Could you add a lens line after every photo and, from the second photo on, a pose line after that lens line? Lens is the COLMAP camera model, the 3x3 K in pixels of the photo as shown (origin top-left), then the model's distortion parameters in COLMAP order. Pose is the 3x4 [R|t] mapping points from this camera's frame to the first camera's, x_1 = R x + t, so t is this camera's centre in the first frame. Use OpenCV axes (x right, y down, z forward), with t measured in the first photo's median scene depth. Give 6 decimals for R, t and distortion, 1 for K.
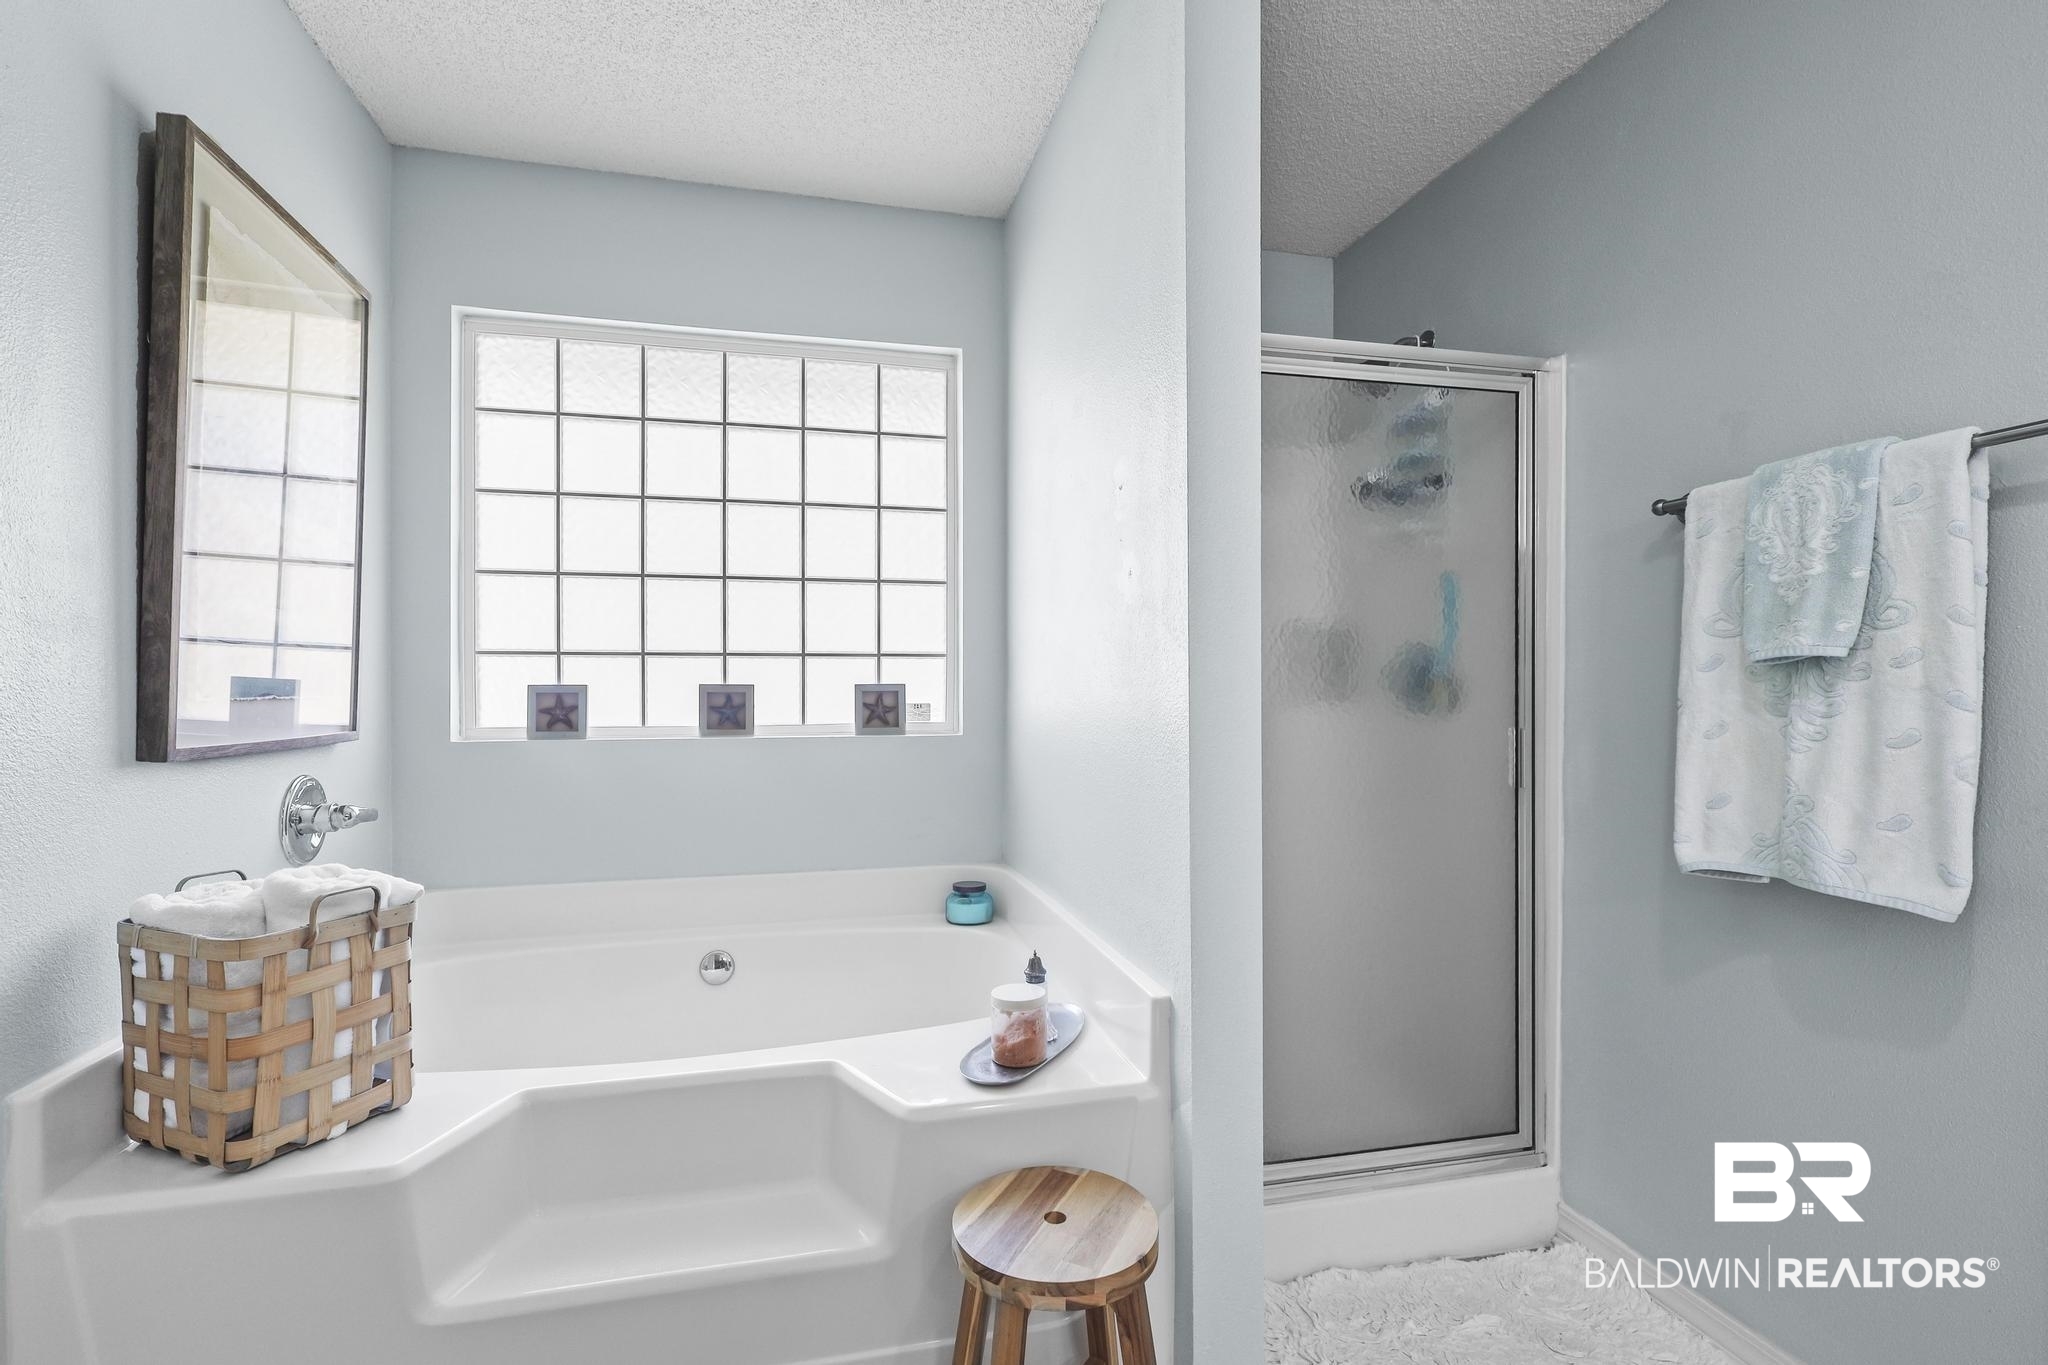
lens RADIAL K [[965.0, 0, 1024.0], [0, 965.0, 682.5], [0, 0, 1]] dist [0.000960, 0.001035]
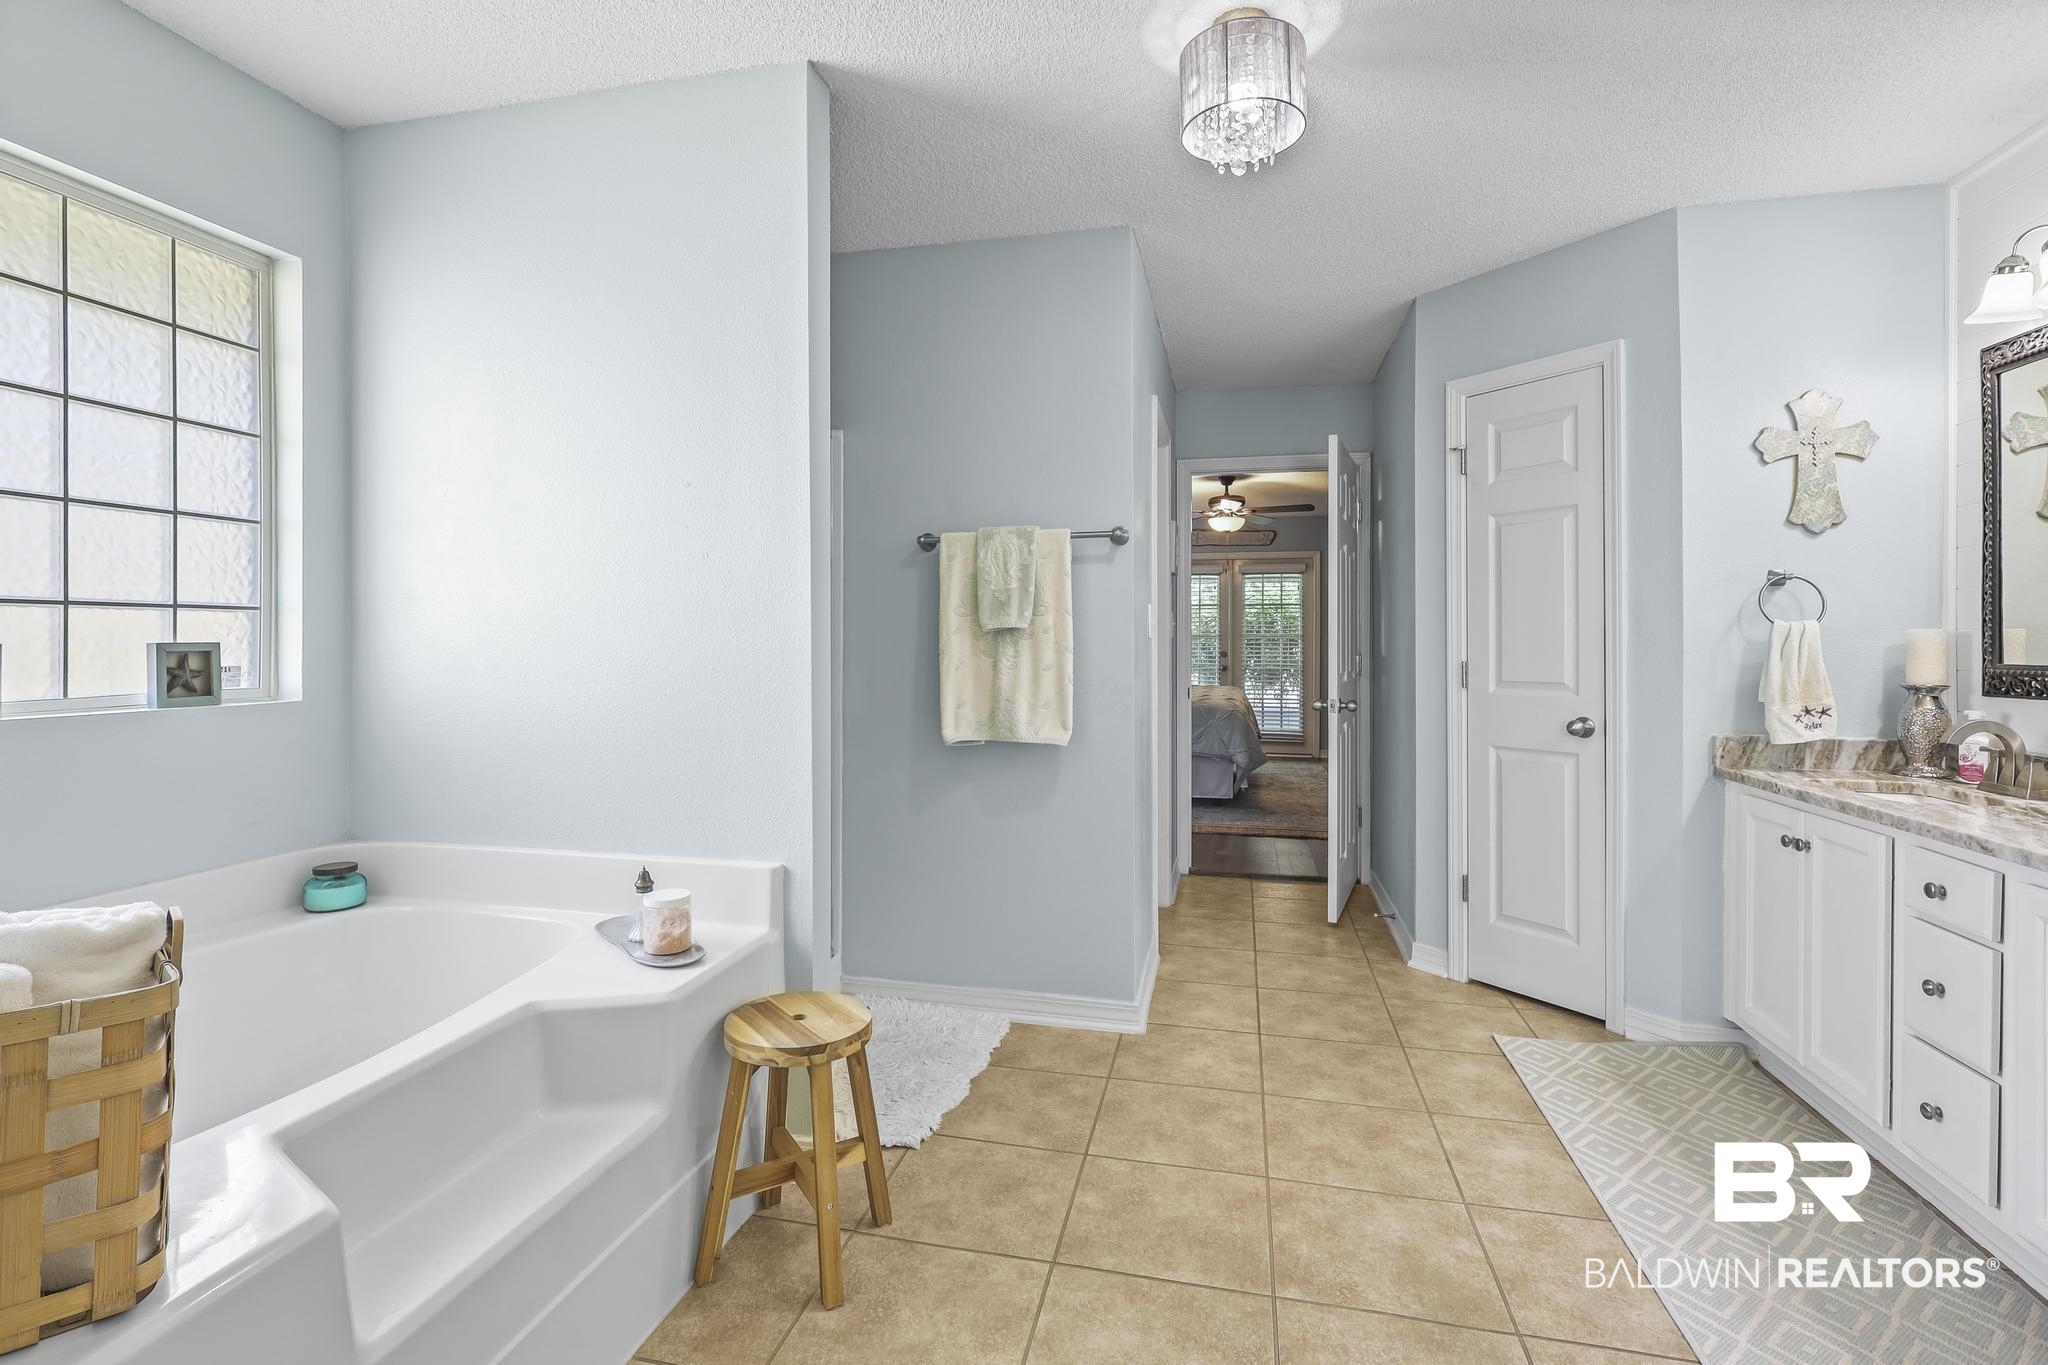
lens RADIAL K [[988.3, 0, 979.6], [0, 988.3, 631.6], [0, 0, 1]] dist [0.000016, 0.000063]
pose [[0.478120, 0.005603, 0.878277, -0.989727], [-0.001406, 0.999983, -0.005614, -0.006599], [-0.878293, 0.001450, 0.478120, 0.059742]]
